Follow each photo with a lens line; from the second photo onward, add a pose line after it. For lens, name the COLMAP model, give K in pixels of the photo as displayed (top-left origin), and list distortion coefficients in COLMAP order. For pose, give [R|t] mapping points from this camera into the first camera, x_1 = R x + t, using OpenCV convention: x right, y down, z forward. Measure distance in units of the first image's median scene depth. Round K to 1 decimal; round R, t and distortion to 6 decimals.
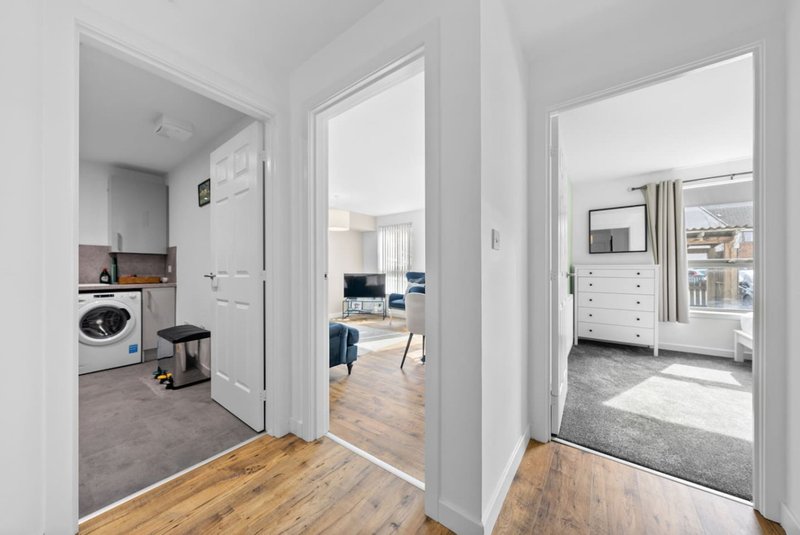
lens RADIAL K [[269.9, 0, 404.6], [0, 269.9, 268.8], [0, 0, 1]] dist [-0.000234, -0.000018]
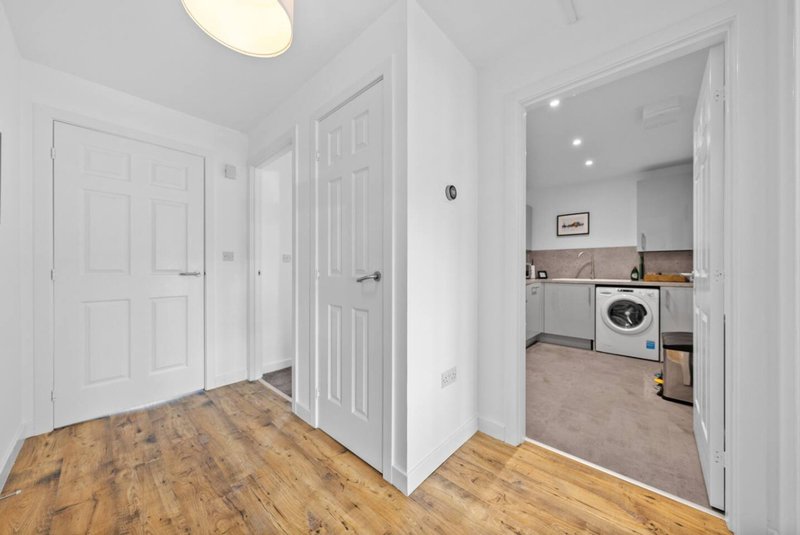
lens RADIAL K [[276.1, 0, 401.3], [0, 276.1, 267.3], [0, 0, 1]] dist [0.000330, 0.000074]
pose [[-0.093645, -0.003507, -0.995599, 0.159984], [0.005984, 0.999974, -0.004085, 0.001380], [0.995588, -0.006340, -0.093622, 0.206338]]
